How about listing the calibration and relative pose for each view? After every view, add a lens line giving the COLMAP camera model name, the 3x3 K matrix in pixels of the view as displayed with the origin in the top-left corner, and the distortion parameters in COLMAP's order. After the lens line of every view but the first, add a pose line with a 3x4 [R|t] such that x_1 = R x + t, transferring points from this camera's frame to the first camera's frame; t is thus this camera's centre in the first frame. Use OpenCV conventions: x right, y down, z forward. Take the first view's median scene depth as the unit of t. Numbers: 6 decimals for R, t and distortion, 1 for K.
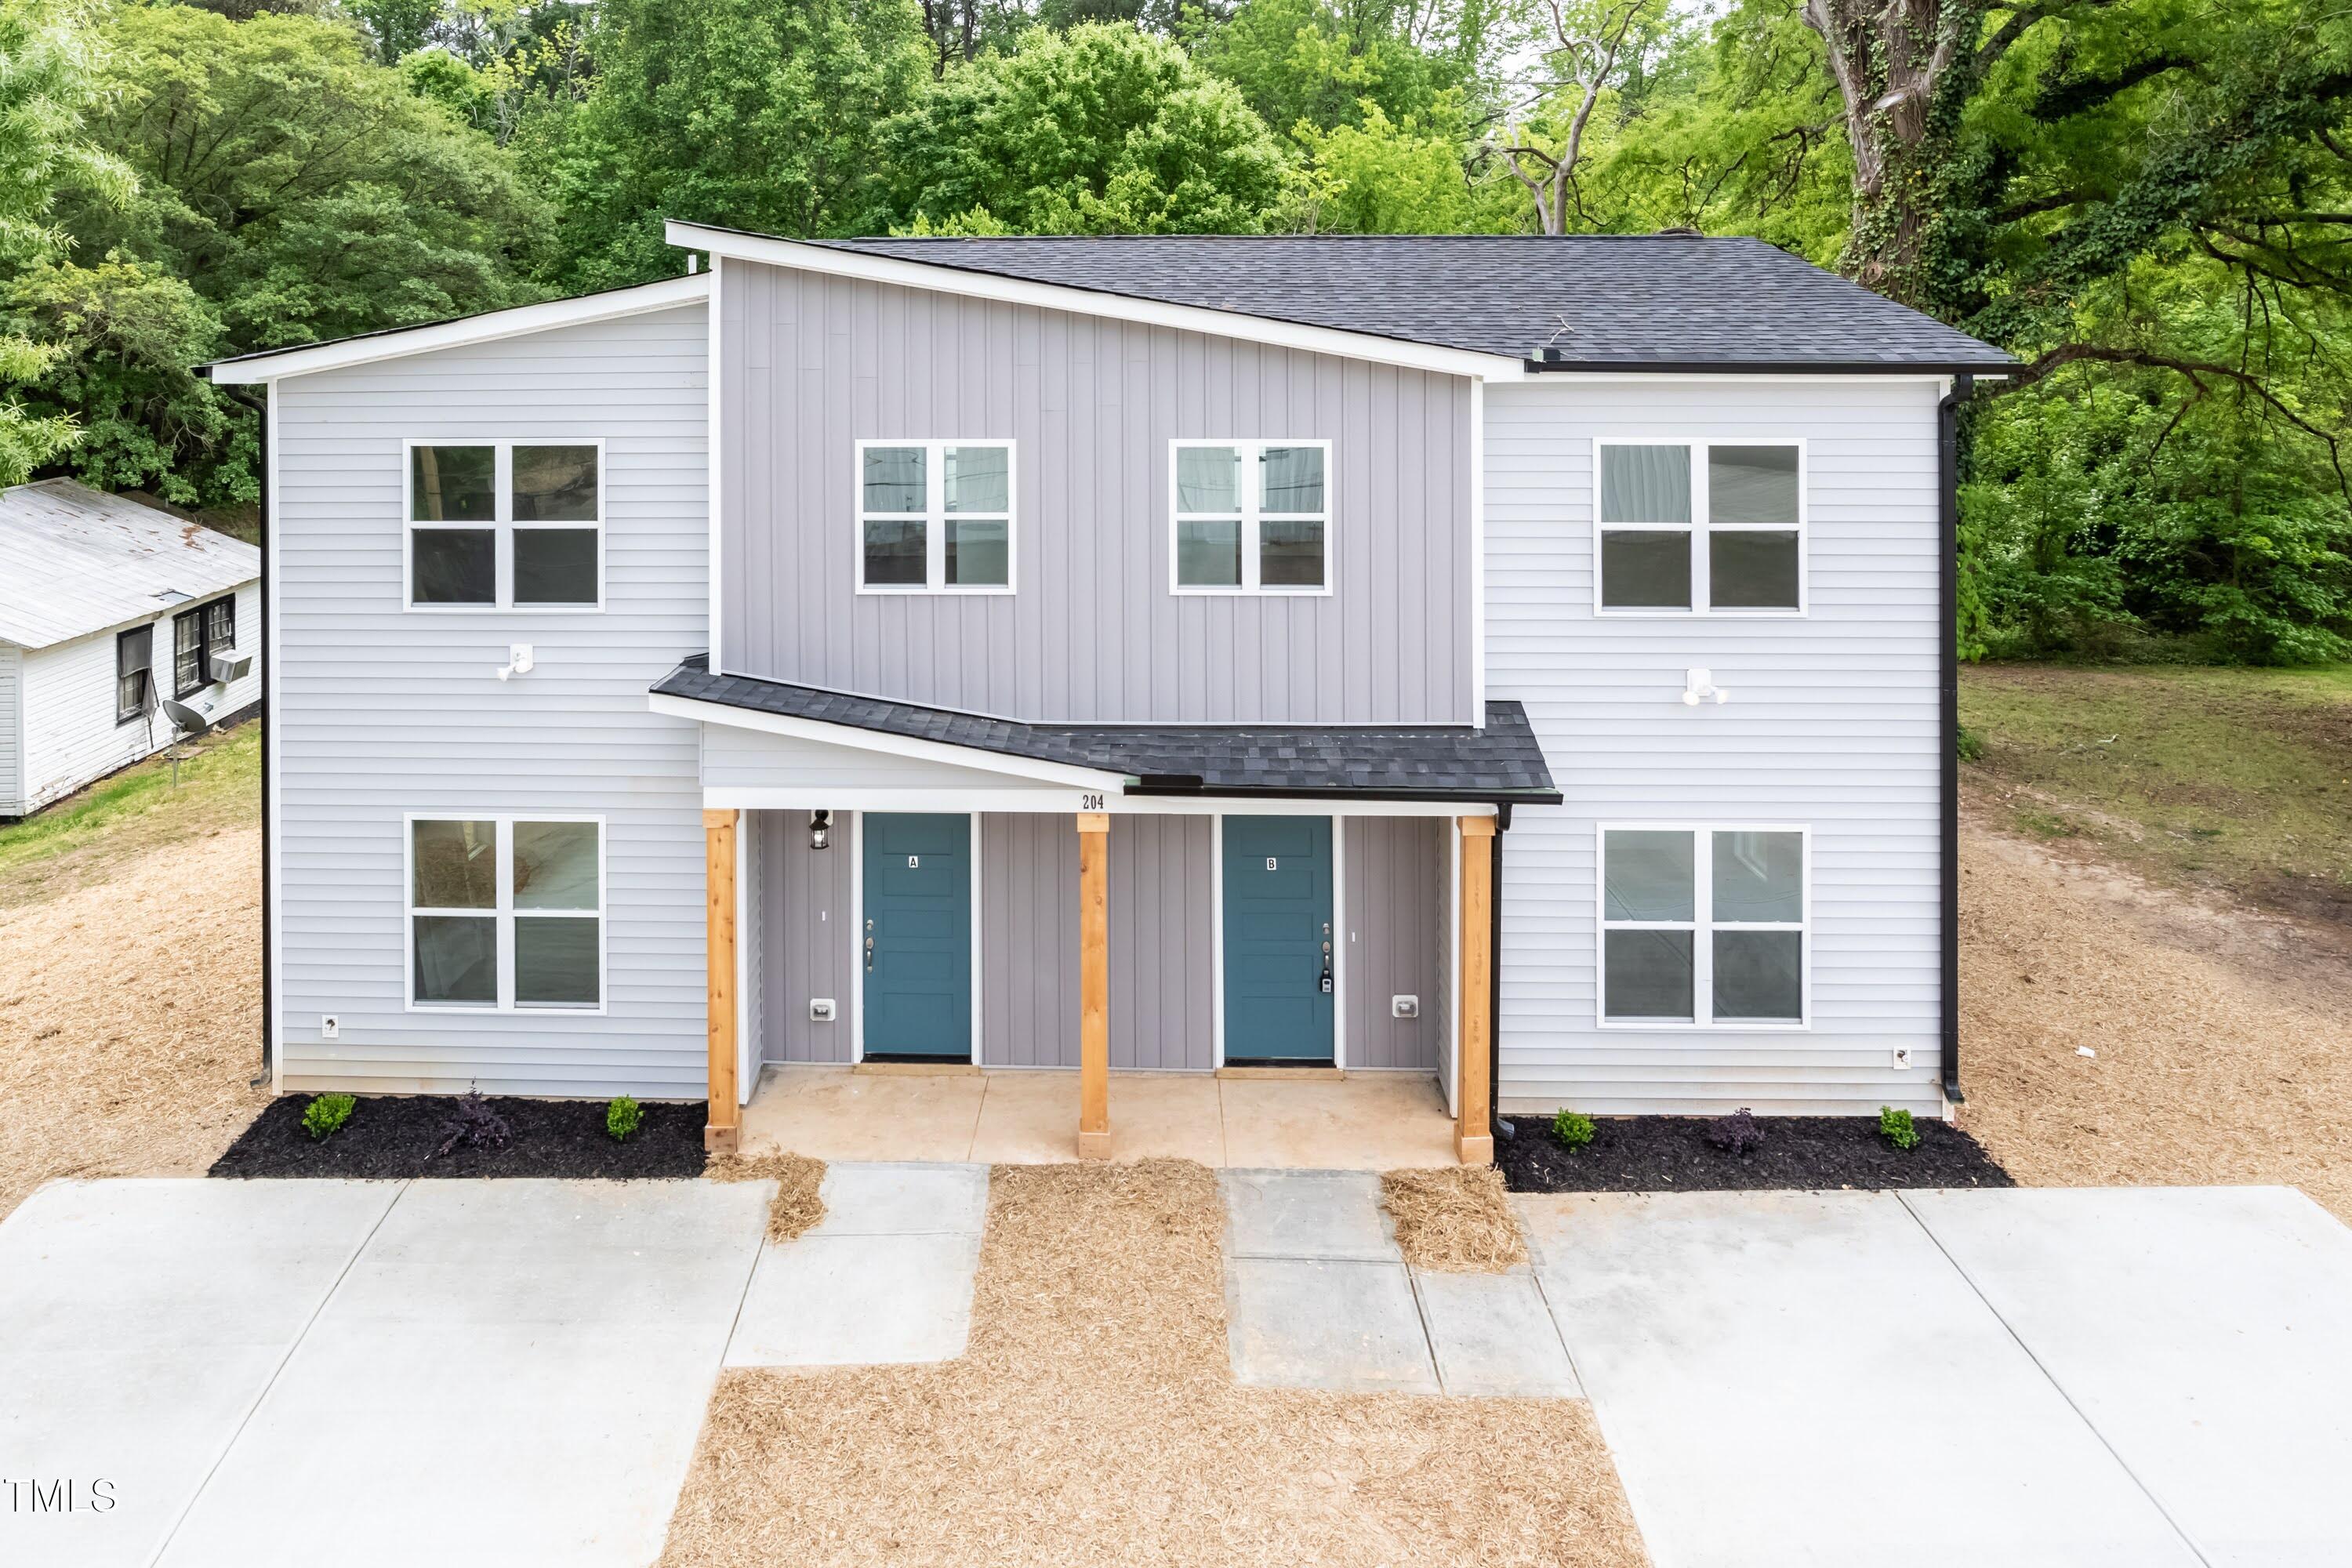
lens RADIAL K [[1670.9, 0, 1026.0], [0, 1670.9, 293.0], [0, 0, 1]] dist [-0.021816, 0.007420]
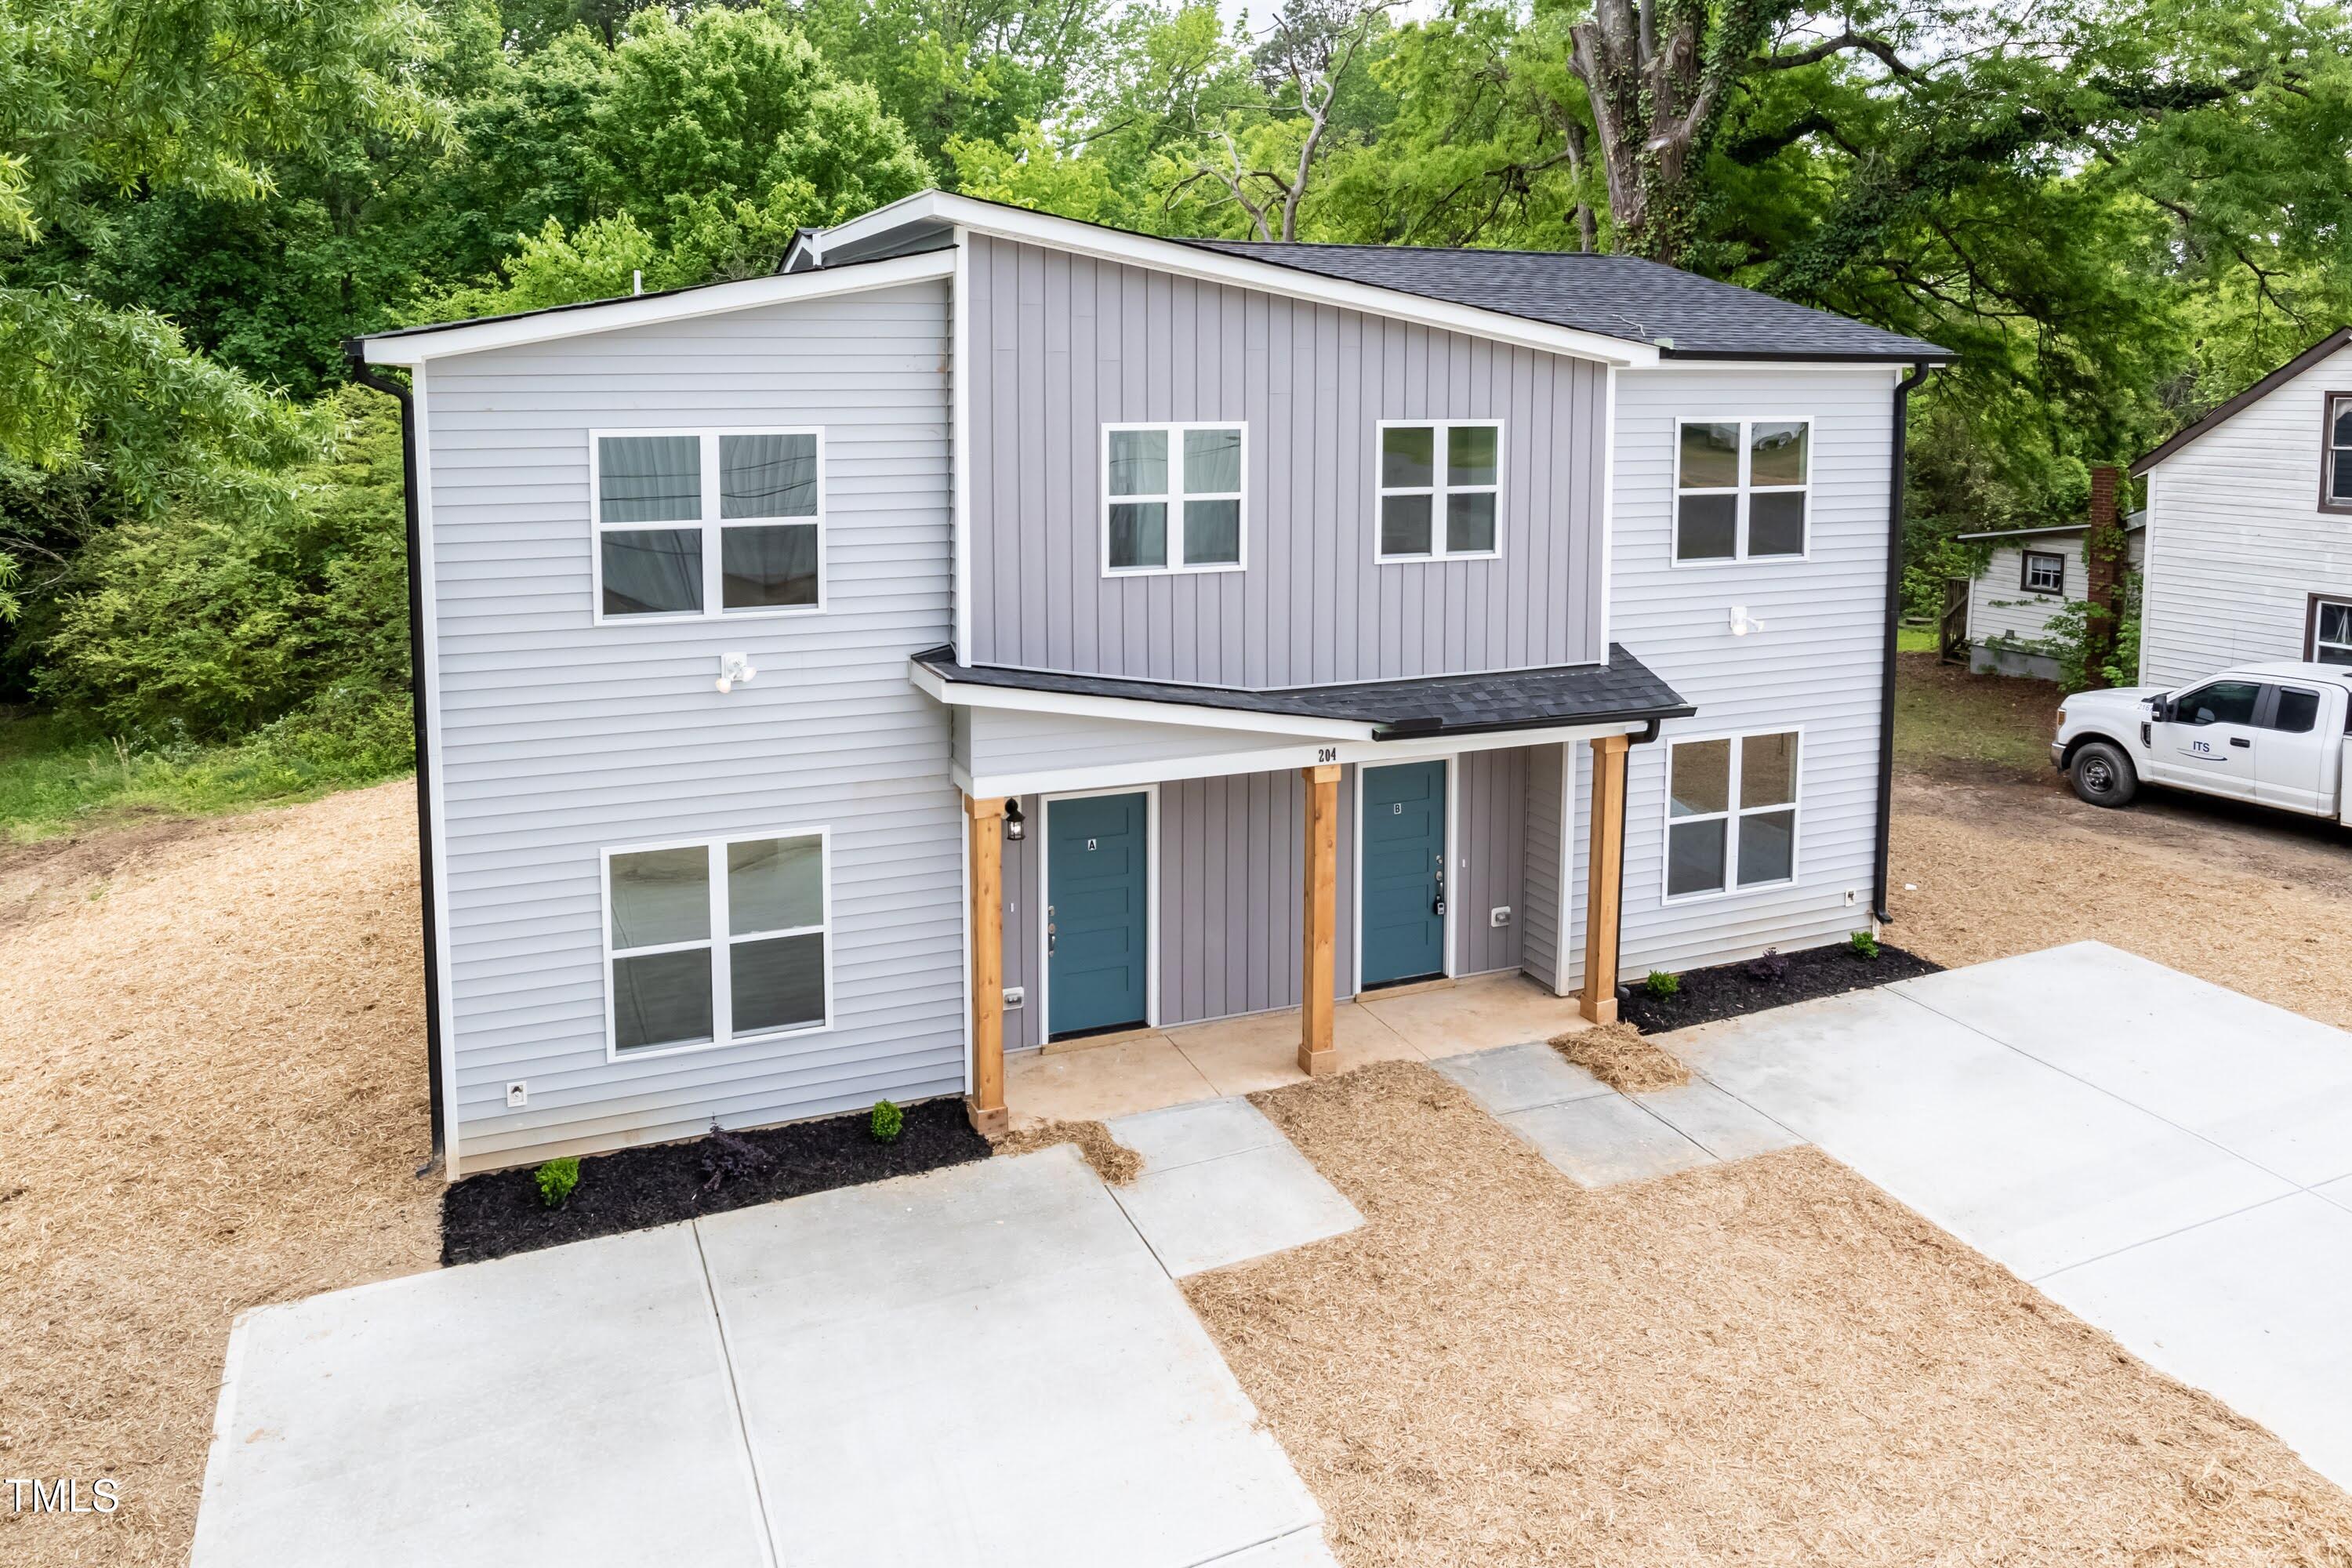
lens RADIAL K [[1831.4, 0, 1206.6], [0, 1831.4, 534.4], [0, 0, 1]] dist [-0.028521, 0.004742]
pose [[0.891765, -0.036523, 0.451022, -0.548642], [-0.012265, 0.994420, 0.104777, 0.038703], [-0.452332, -0.098968, 0.886341, -0.002802]]
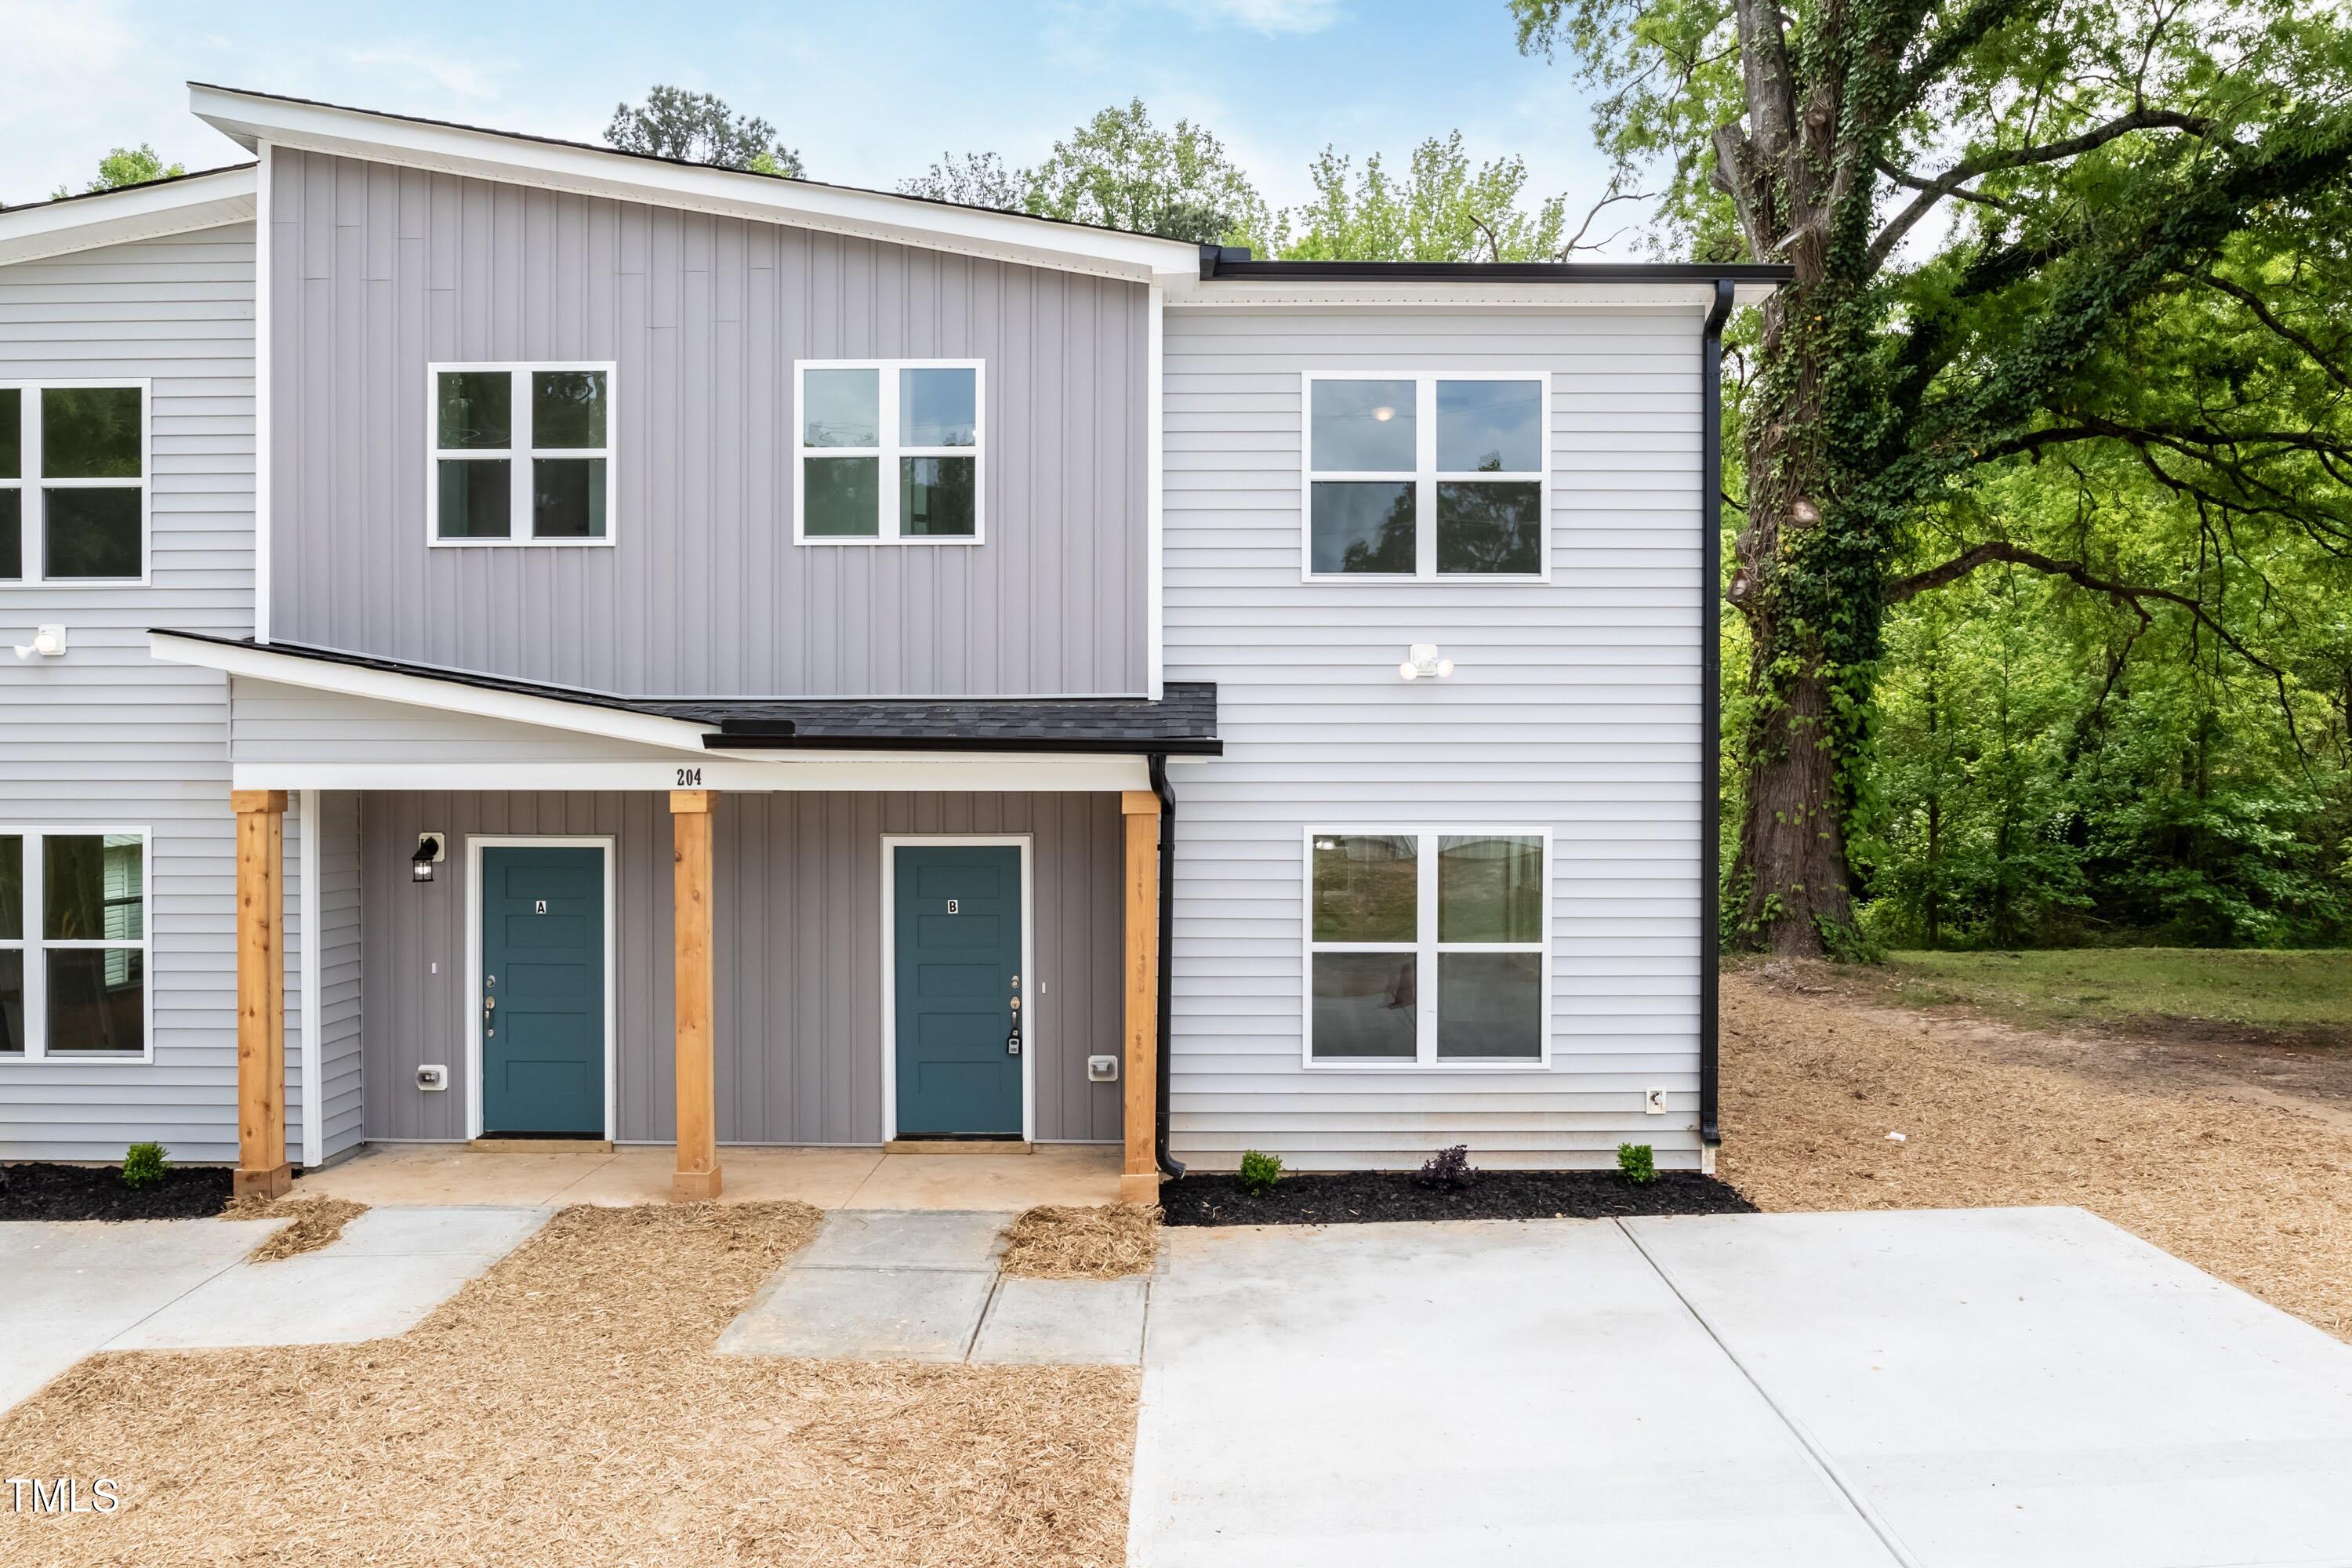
lens RADIAL K [[1650.0, 0, 1171.1], [0, 1650.0, 800.7], [0, 0, 1]] dist [-0.028321, 0.007020]
pose [[0.999546, 0.007336, 0.029212, 0.253504], [-0.007891, 0.999790, 0.018916, 0.293602], [-0.029067, -0.019138, 0.999394, 0.162085]]
